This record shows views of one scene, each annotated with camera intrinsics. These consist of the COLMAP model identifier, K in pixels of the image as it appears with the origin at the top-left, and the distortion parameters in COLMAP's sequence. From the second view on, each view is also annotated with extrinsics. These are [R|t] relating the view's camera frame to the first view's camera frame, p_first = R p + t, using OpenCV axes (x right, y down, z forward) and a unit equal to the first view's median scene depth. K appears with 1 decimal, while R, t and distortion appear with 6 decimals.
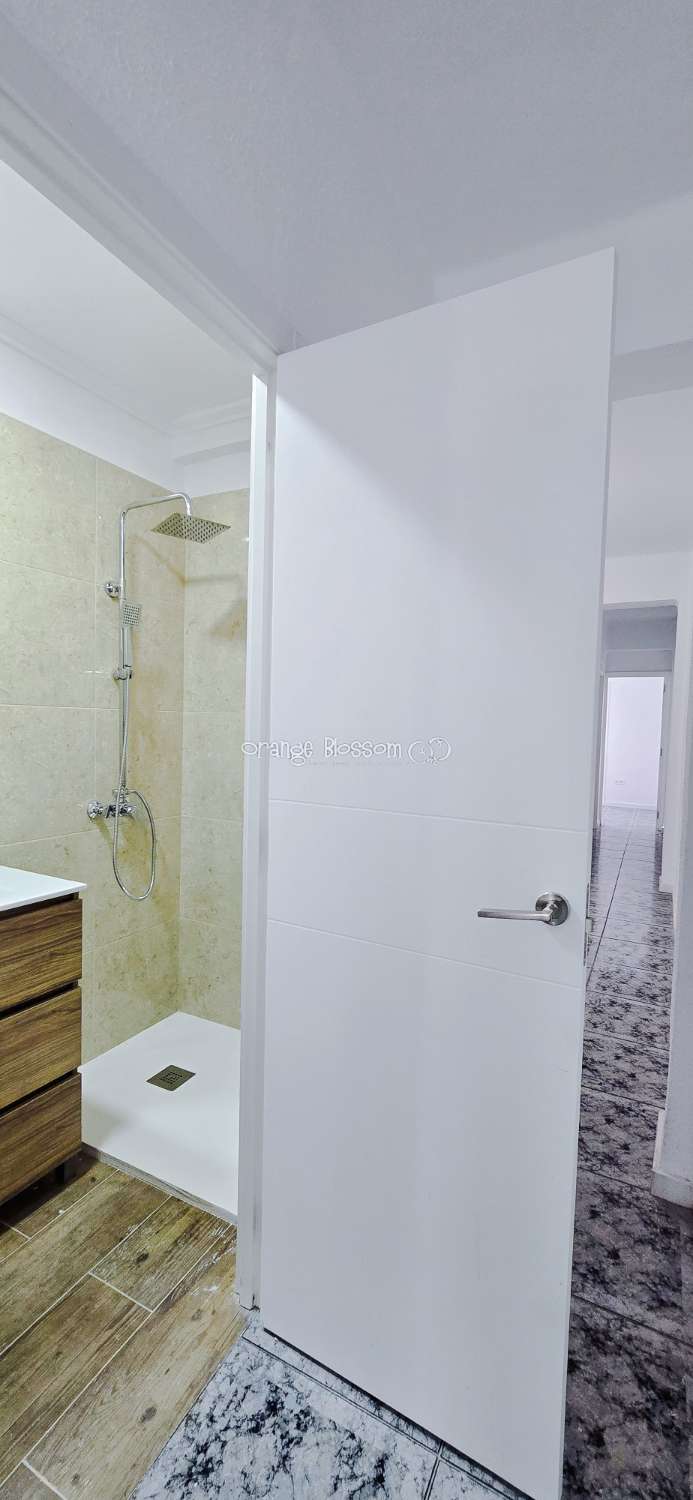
lens RADIAL K [[599.9, 0, 351.5], [0, 599.9, 757.8], [0, 0, 1]] dist [0.002757, 0.000008]
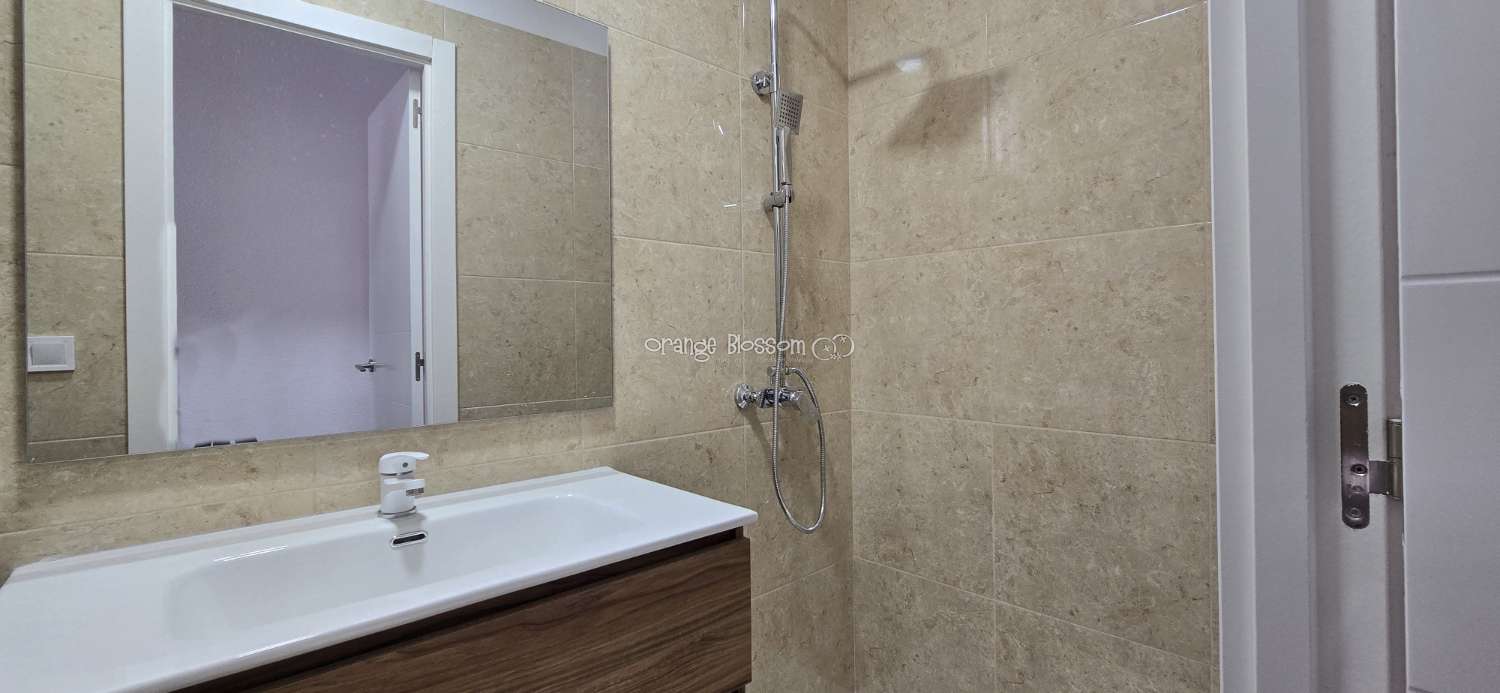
lens RADIAL K [[599.9, 0, 748.5], [0, 599.9, 340.1], [0, 0, 1]] dist [0.002757, 0.000008]
pose [[0.944310, -0.037003, -0.326970, -0.183071], [0.020773, 0.998379, -0.052992, 0.055110], [0.328401, 0.043249, 0.943548, 0.324191]]
